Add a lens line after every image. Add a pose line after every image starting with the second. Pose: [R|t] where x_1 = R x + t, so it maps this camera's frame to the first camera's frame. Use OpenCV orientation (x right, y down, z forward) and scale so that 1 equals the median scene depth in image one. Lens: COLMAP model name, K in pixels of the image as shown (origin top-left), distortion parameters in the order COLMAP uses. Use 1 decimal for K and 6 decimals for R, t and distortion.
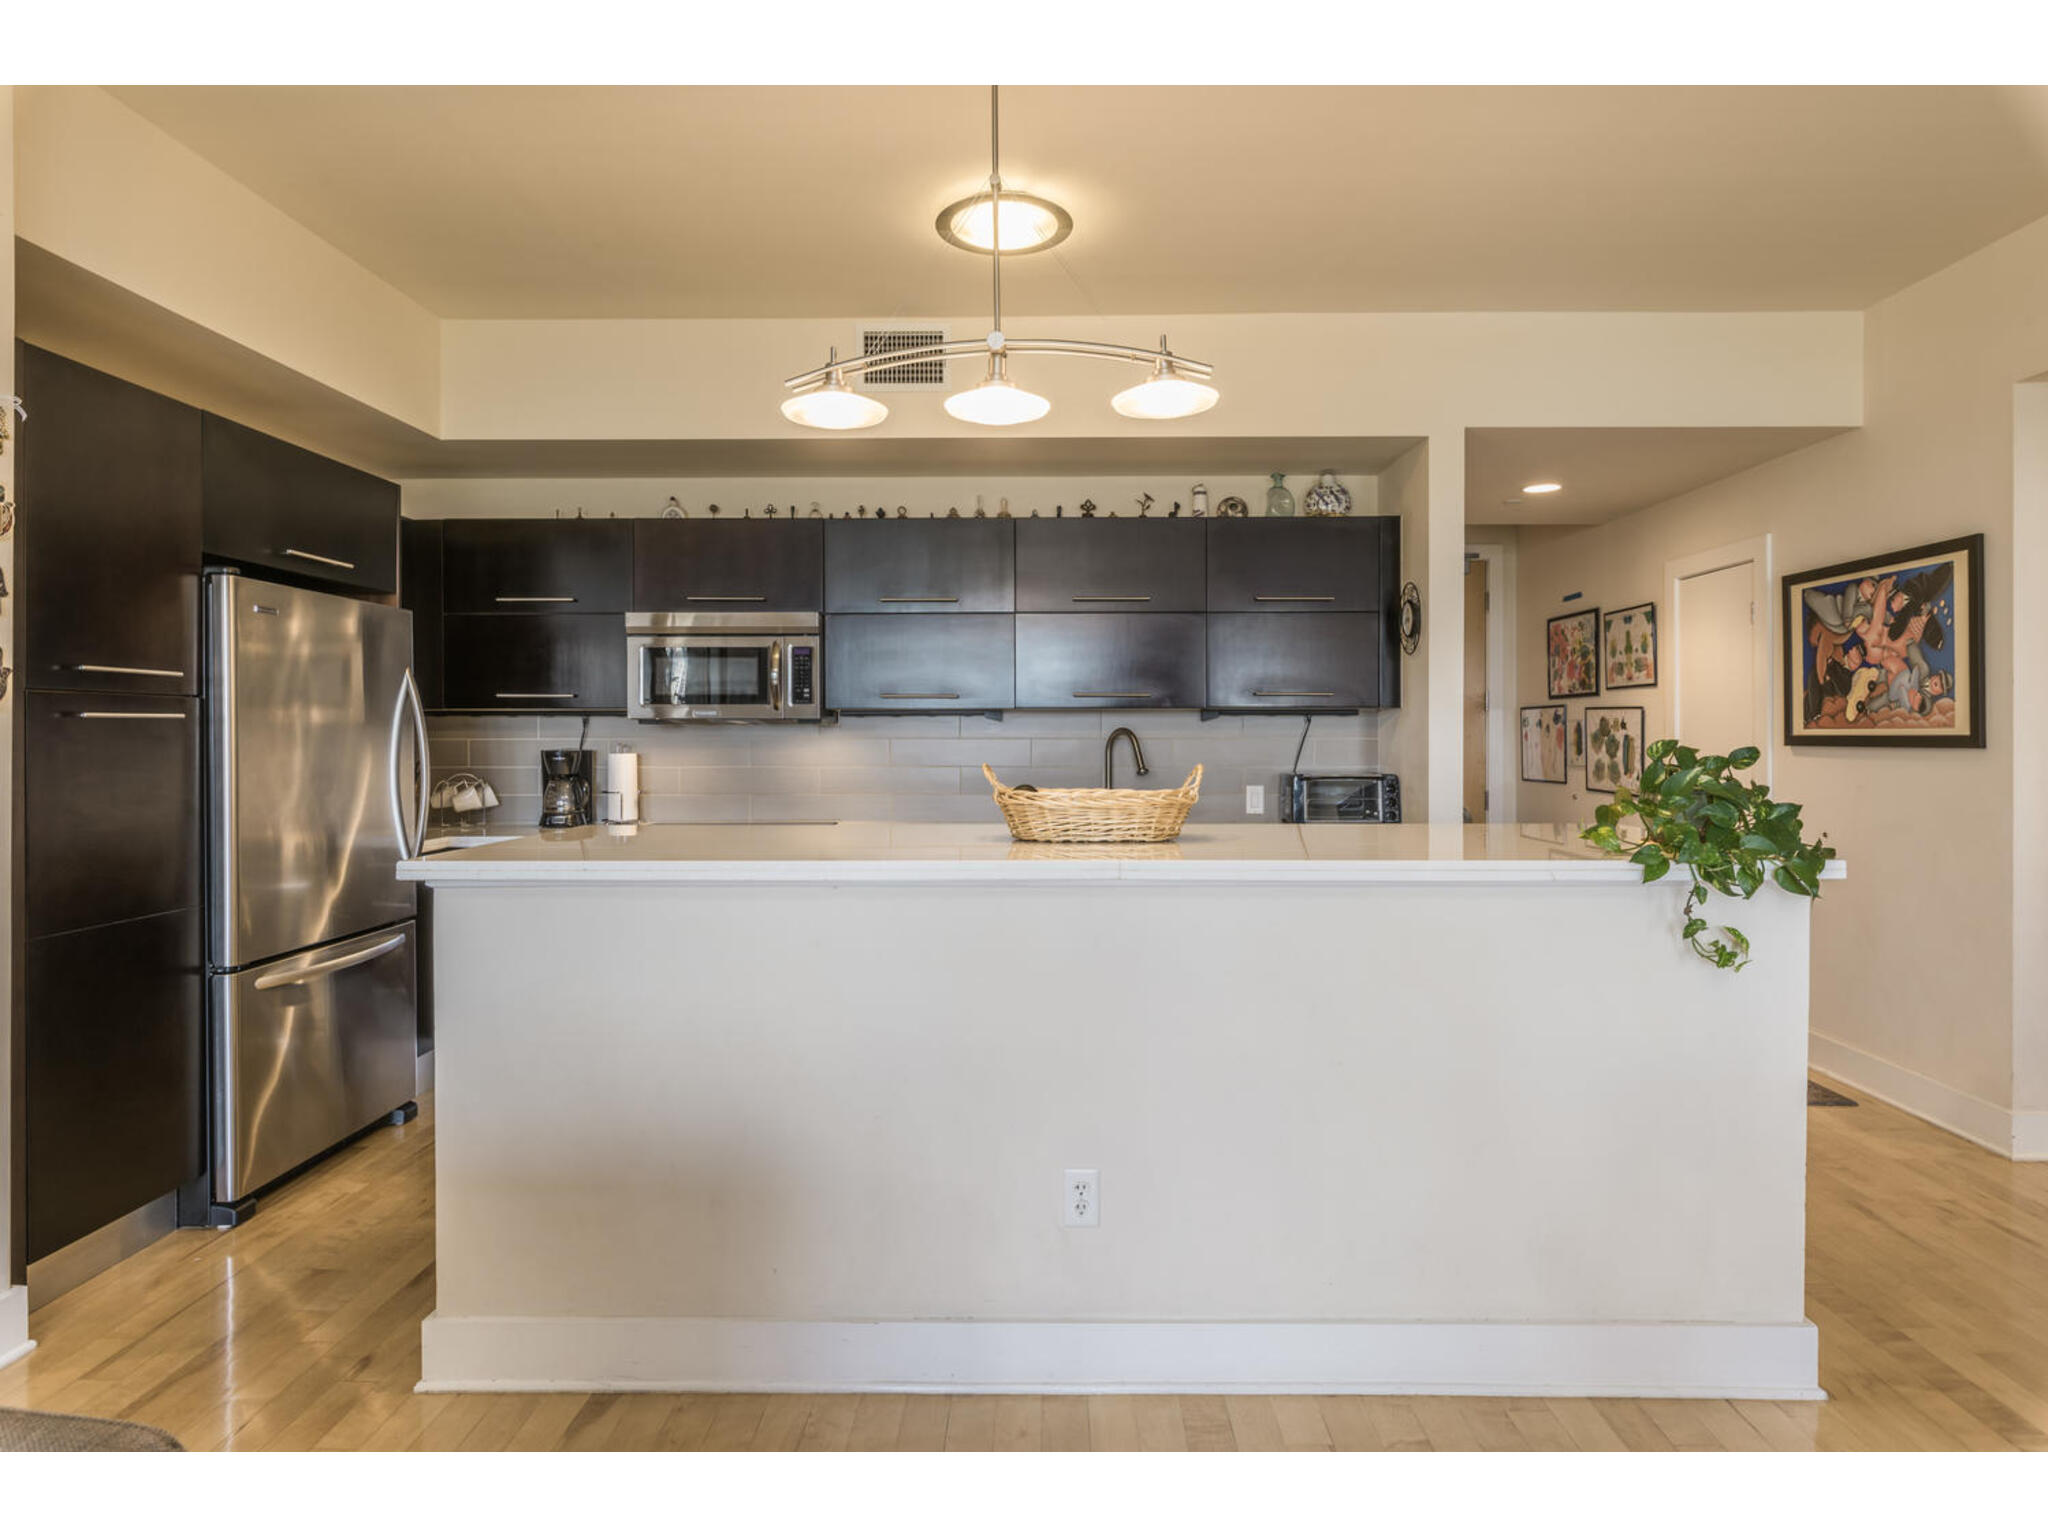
lens RADIAL K [[1122.3, 0, 1042.7], [0, 1122.3, 738.9], [0, 0, 1]] dist [-0.005735, 0.002498]
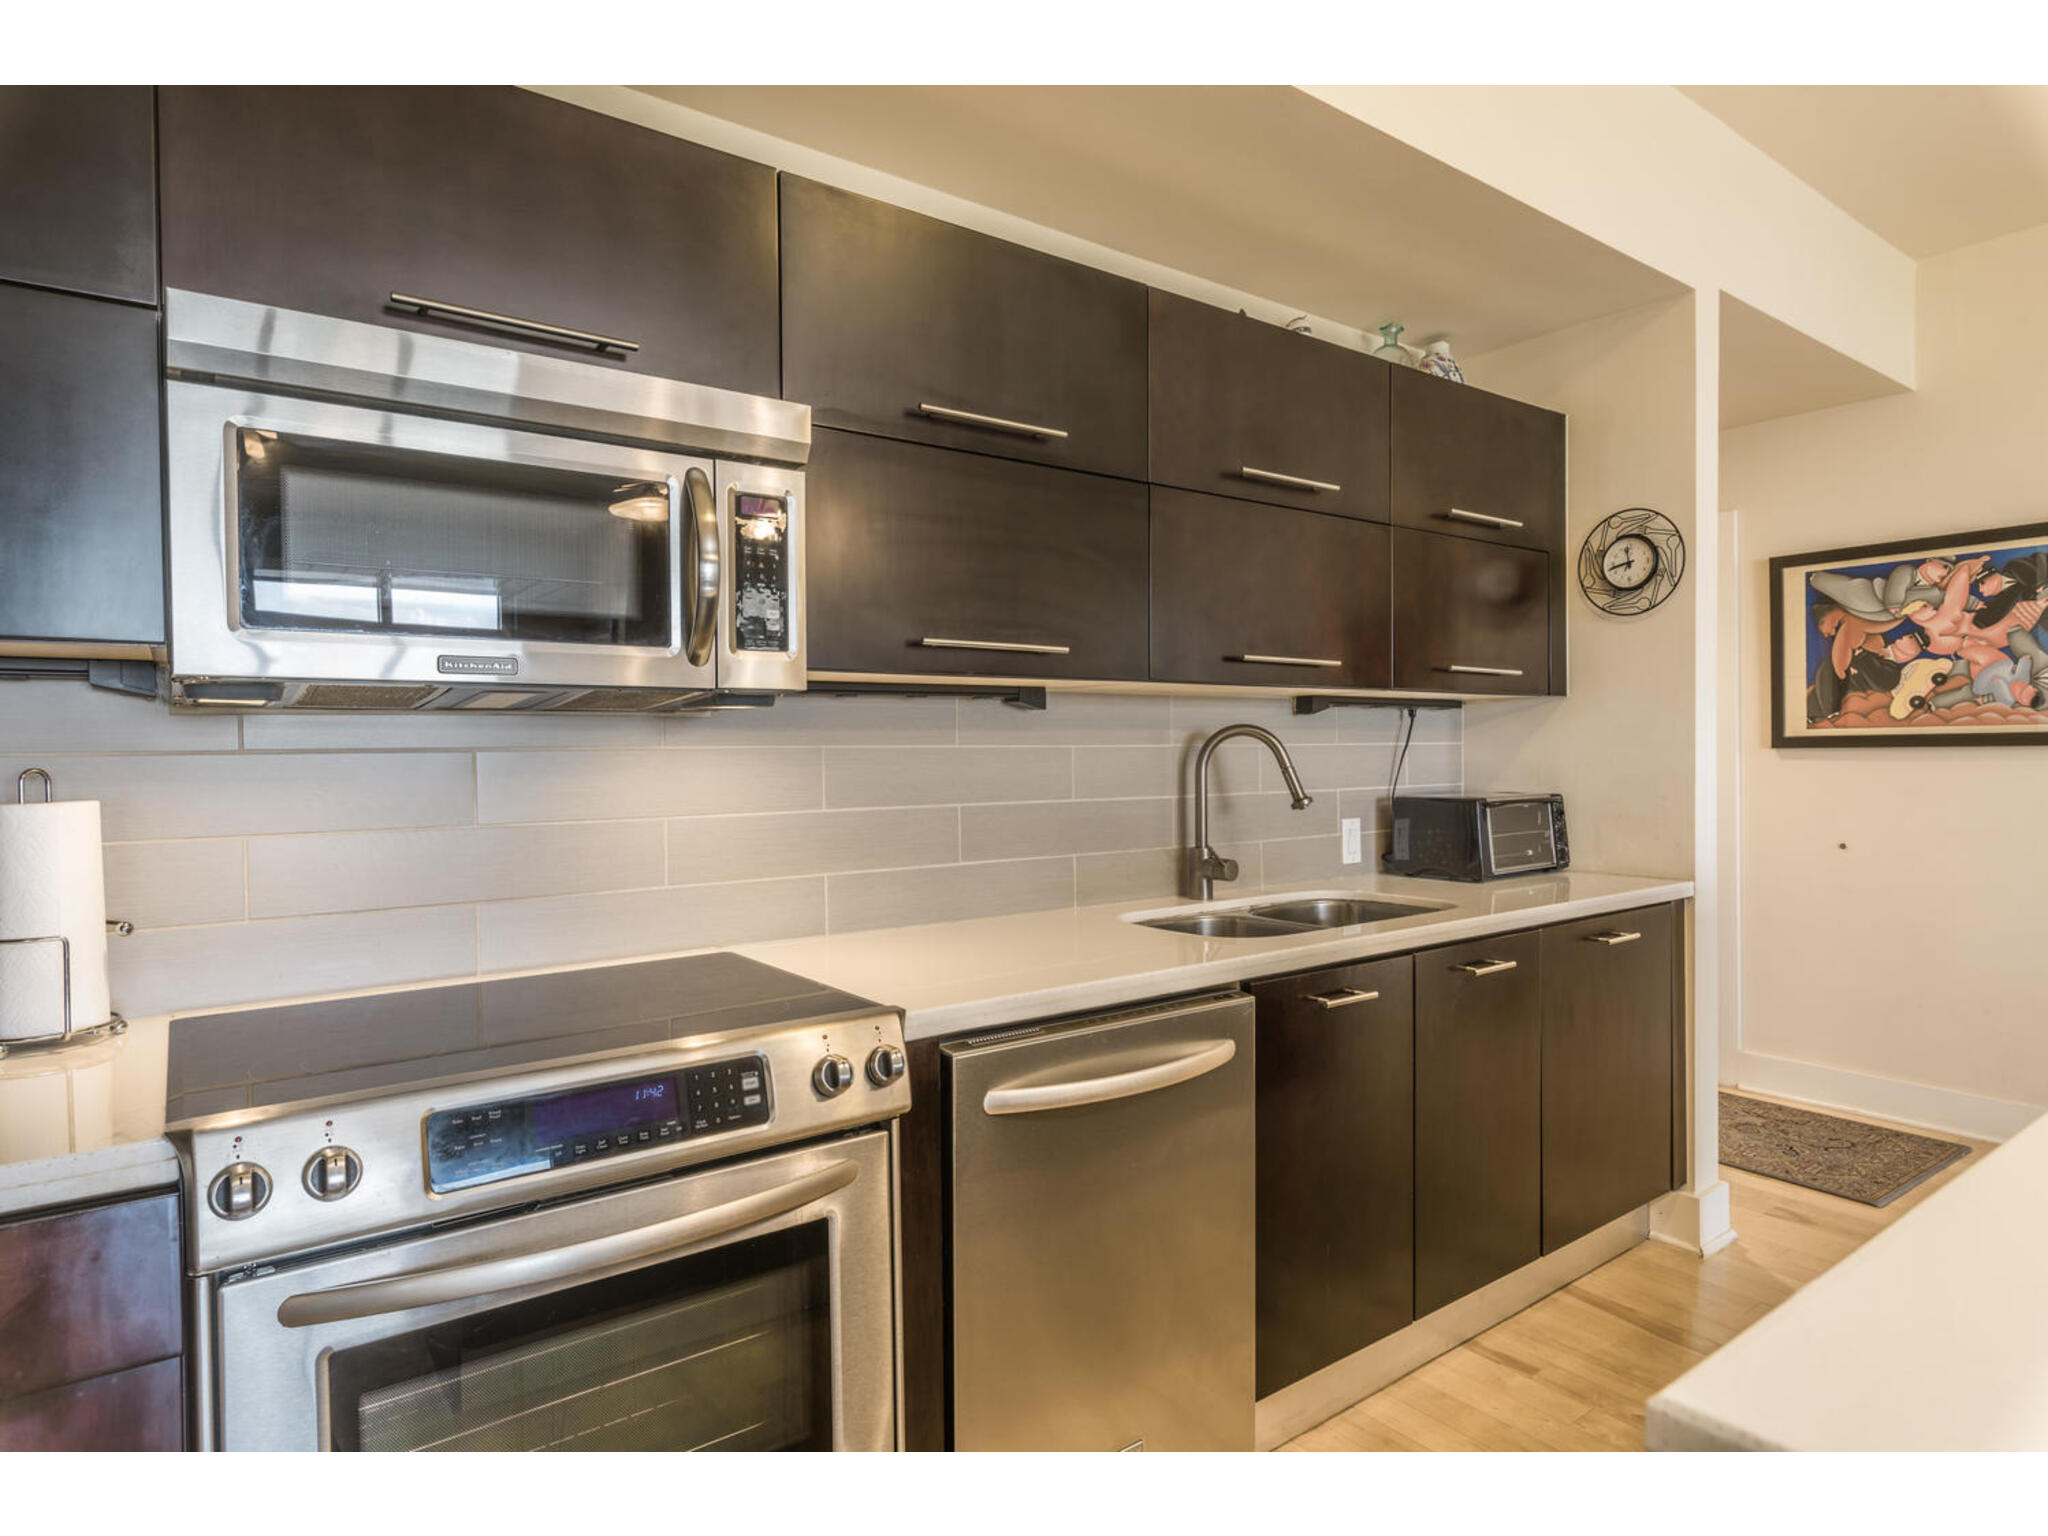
lens RADIAL K [[1122.3, 0, 1014.7], [0, 1122.3, 761.4], [0, 0, 1]] dist [-0.005735, 0.002498]
pose [[0.809900, -0.013743, 0.586407, -0.375910], [0.012532, 0.999903, 0.006124, 0.003889], [-0.586434, 0.002389, 0.809994, 0.682143]]
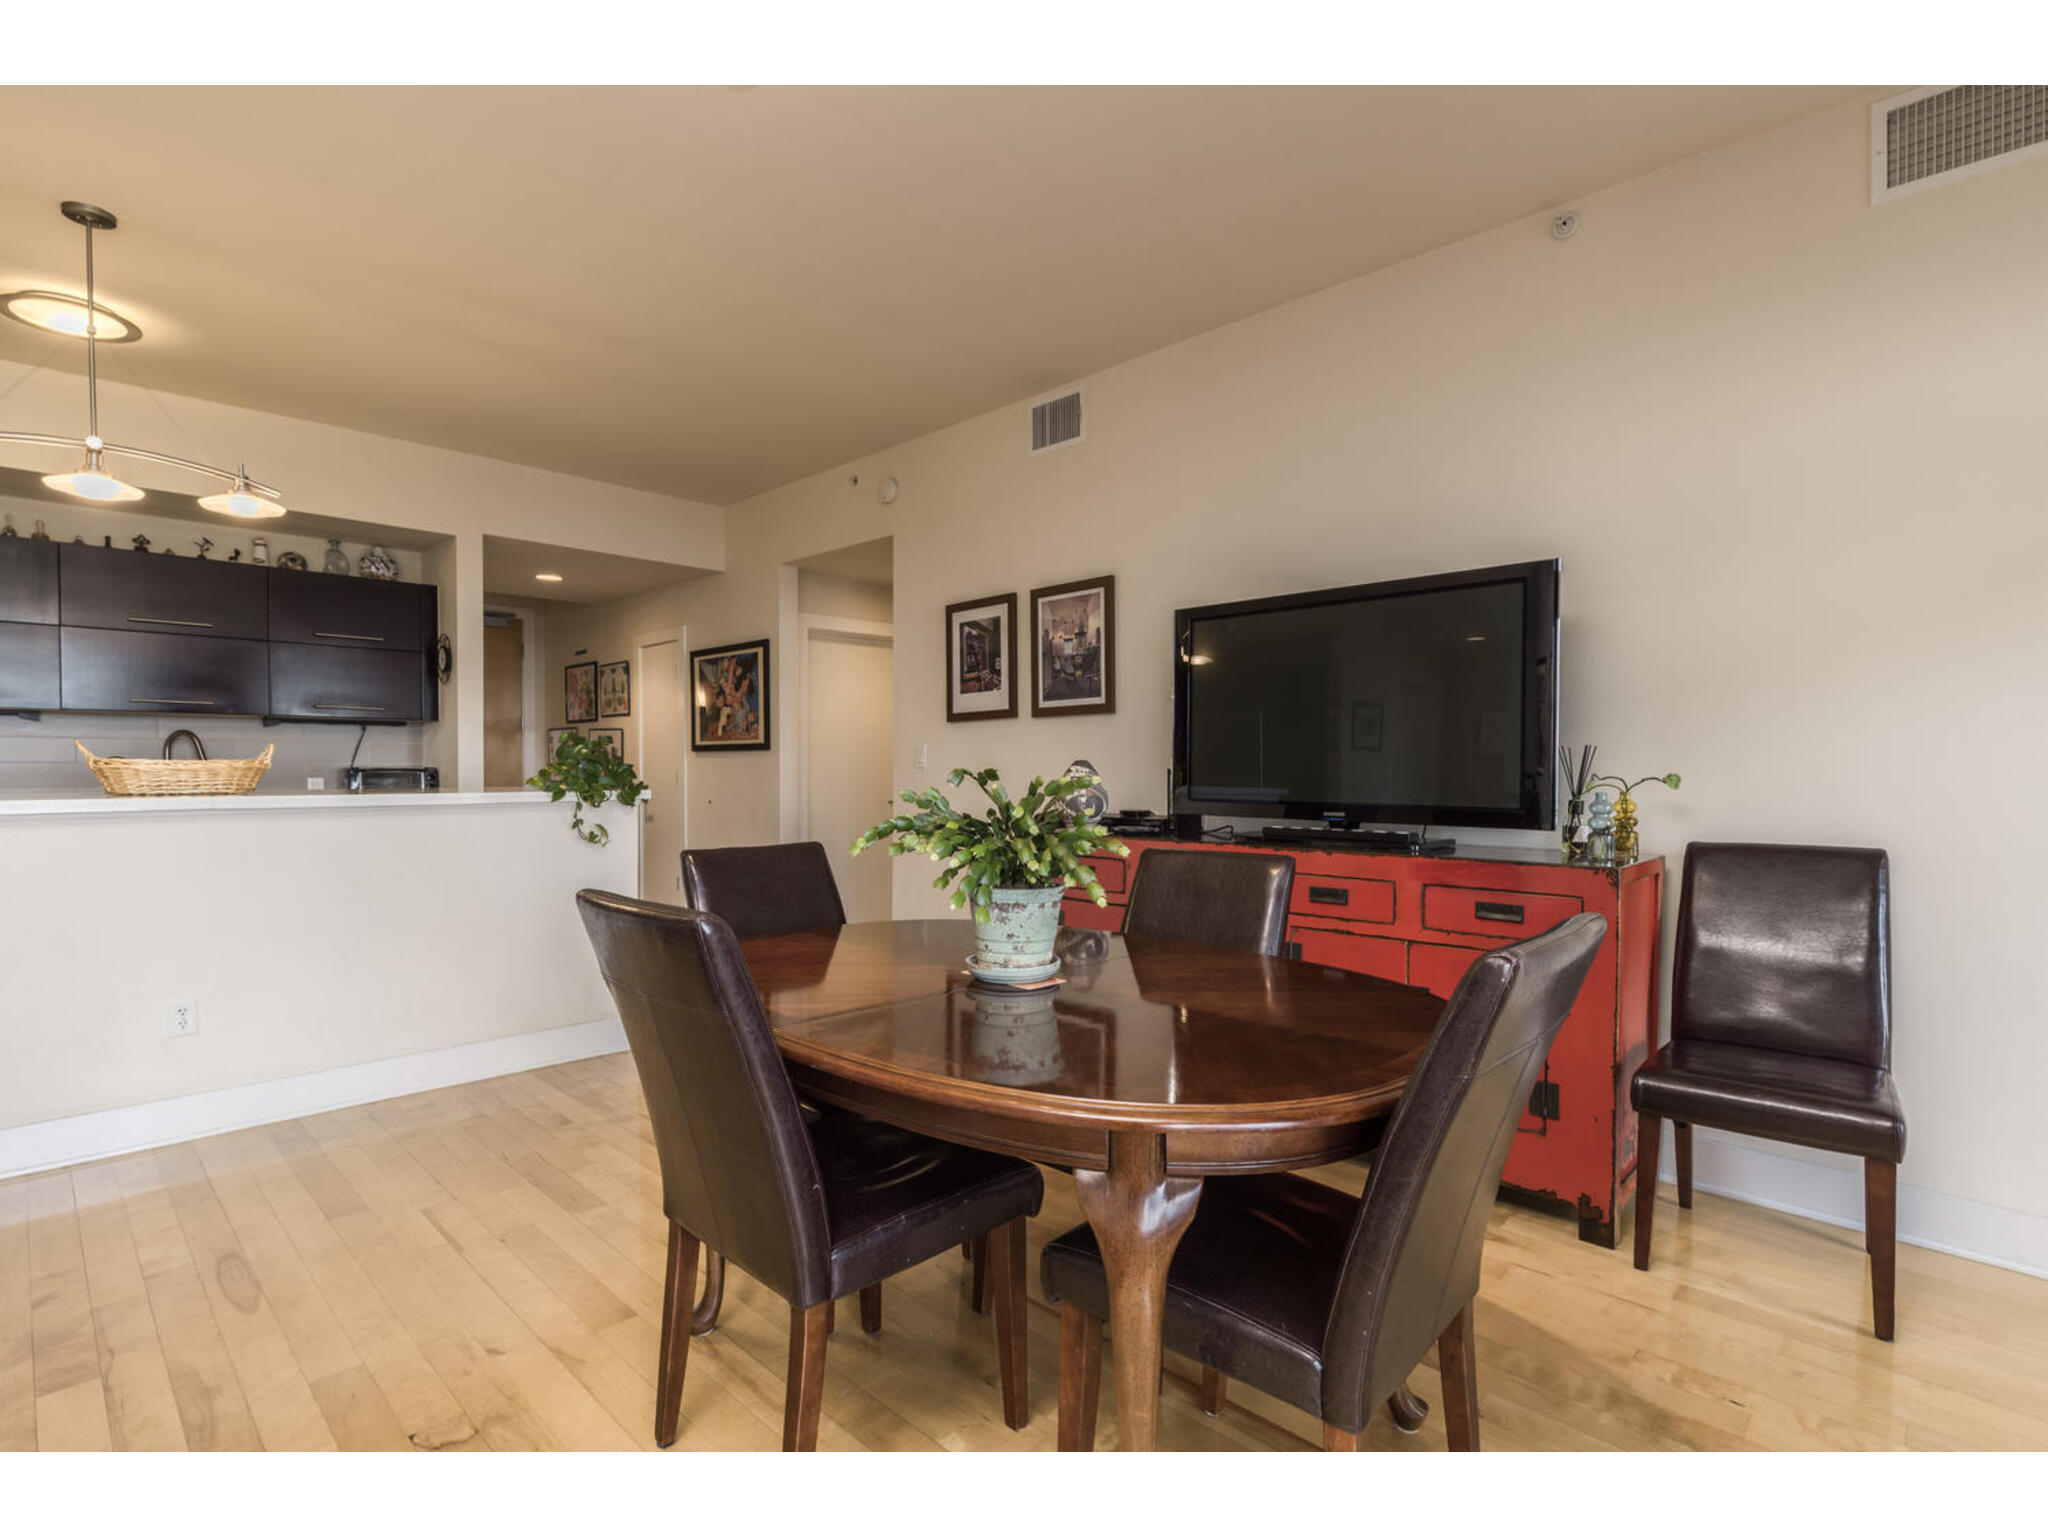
lens RADIAL K [[951.9, 0, 1010.6], [0, 951.9, 779.3], [0, 0, 1]] dist [-0.006519, 0.001499]
pose [[0.682805, -0.010383, 0.730526, -0.070358], [0.001299, 0.999915, 0.012998, 0.032971], [-0.730599, -0.007927, 0.682761, -0.371695]]
